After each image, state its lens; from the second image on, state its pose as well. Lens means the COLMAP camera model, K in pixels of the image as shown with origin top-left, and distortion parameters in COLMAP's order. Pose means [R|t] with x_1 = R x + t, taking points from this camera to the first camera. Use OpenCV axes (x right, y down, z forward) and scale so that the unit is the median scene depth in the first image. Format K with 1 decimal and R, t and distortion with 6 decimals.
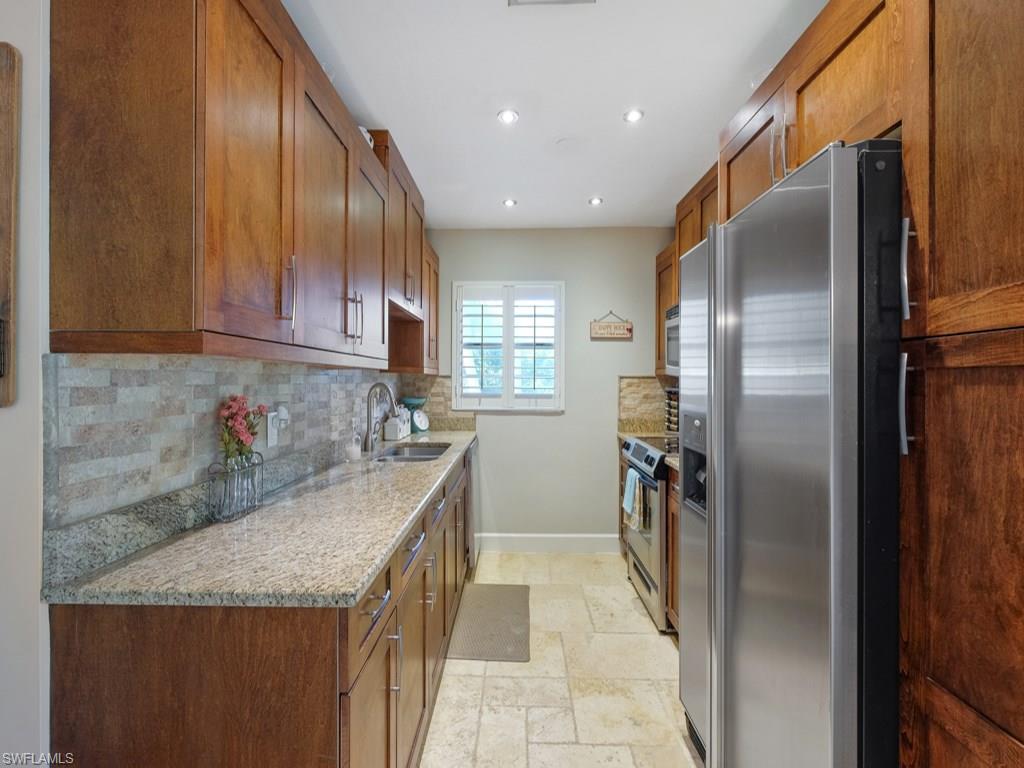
lens RADIAL K [[458.6, 0, 510.7], [0, 458.6, 377.9], [0, 0, 1]] dist [-0.003488, -0.000070]
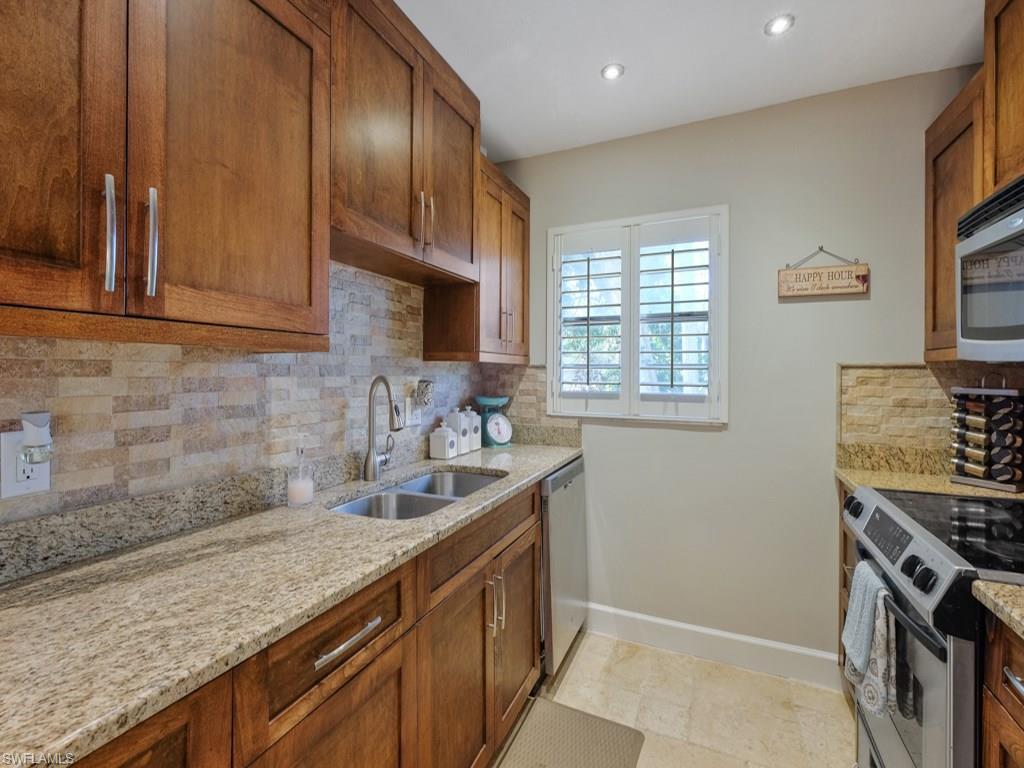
lens RADIAL K [[458.6, 0, 507.3], [0, 458.6, 369.6], [0, 0, 1]] dist [-0.003488, -0.000070]
pose [[0.914632, -0.001964, -0.404283, 0.098808], [0.001339, 0.999997, -0.001828, 0.002509], [0.404286, 0.001131, 0.914632, 0.355067]]
